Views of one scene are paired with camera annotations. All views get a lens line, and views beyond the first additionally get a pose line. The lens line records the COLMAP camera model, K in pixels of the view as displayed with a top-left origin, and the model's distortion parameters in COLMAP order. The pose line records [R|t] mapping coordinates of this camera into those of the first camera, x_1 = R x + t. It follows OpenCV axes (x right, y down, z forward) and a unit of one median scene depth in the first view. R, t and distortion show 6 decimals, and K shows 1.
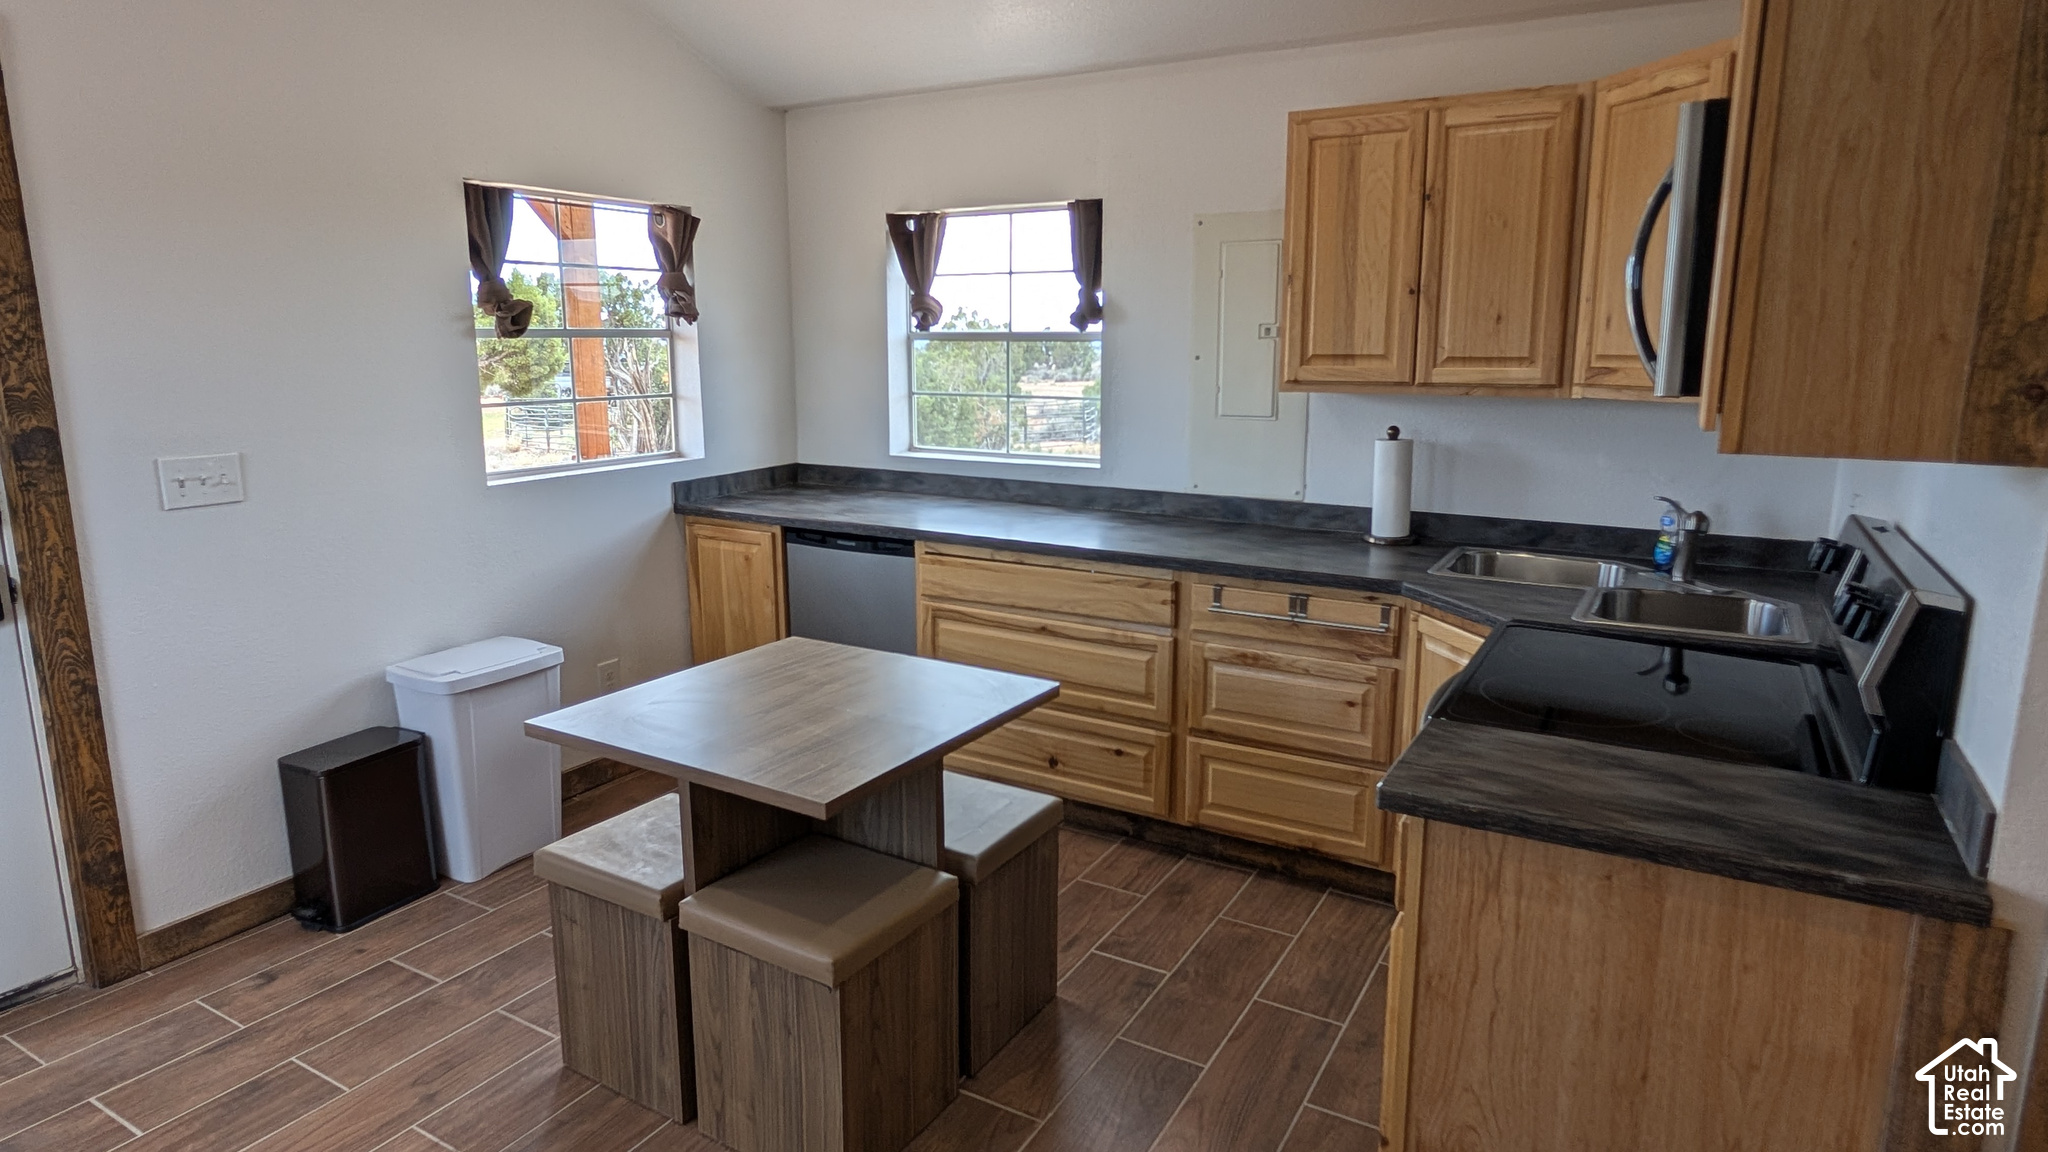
lens RADIAL K [[1151.8, 0, 1026.6], [0, 1151.8, 570.7], [0, 0, 1]] dist [0.000921, 0.000738]
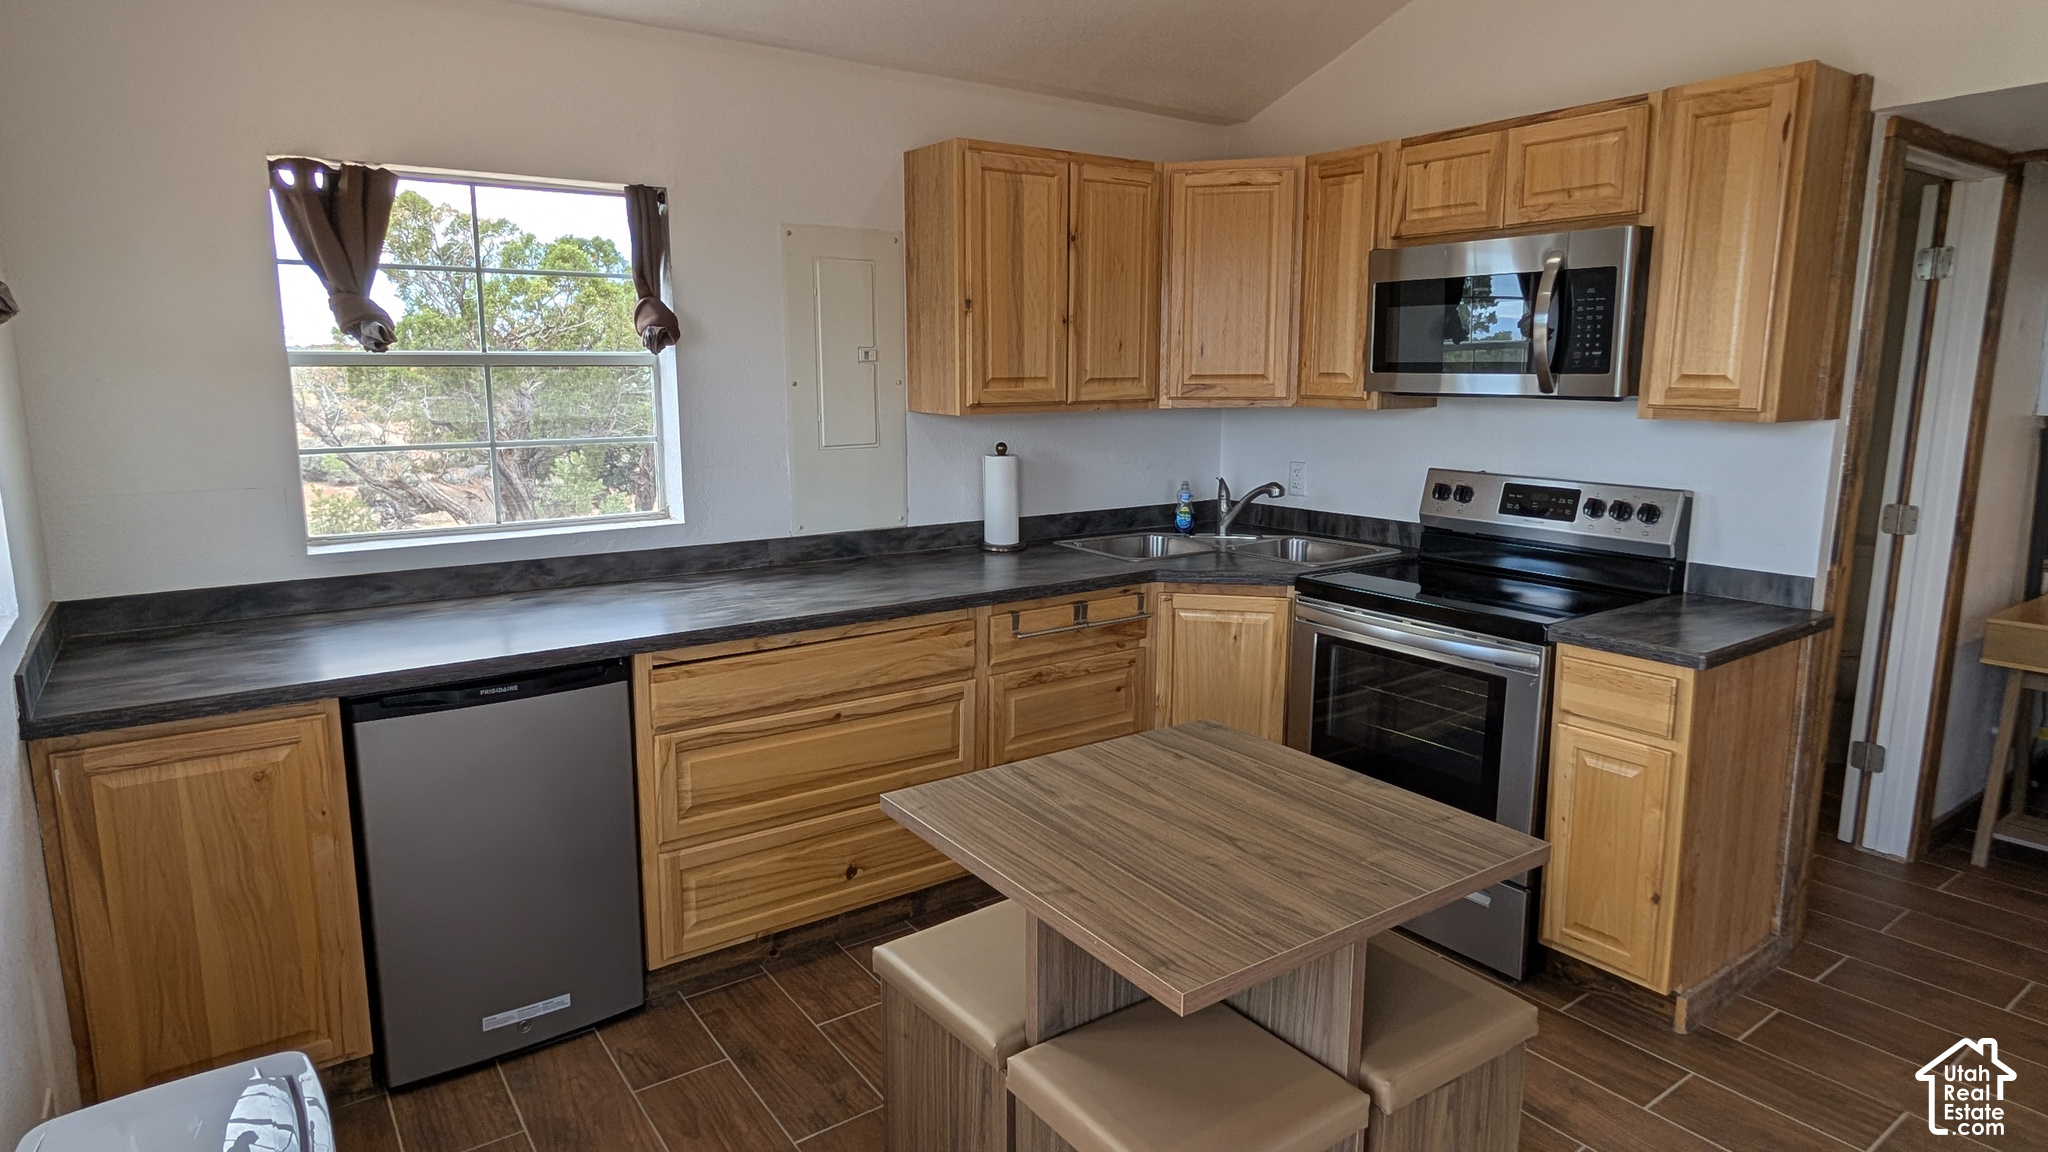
lens RADIAL K [[1151.8, 0, 1024.6], [0, 1151.8, 566.4], [0, 0, 1]] dist [0.000921, 0.000738]
pose [[0.416140, -0.162556, 0.894652, -0.674791], [0.181016, 0.979008, 0.093685, -0.111486], [-0.891101, 0.122960, 0.436830, 0.533663]]
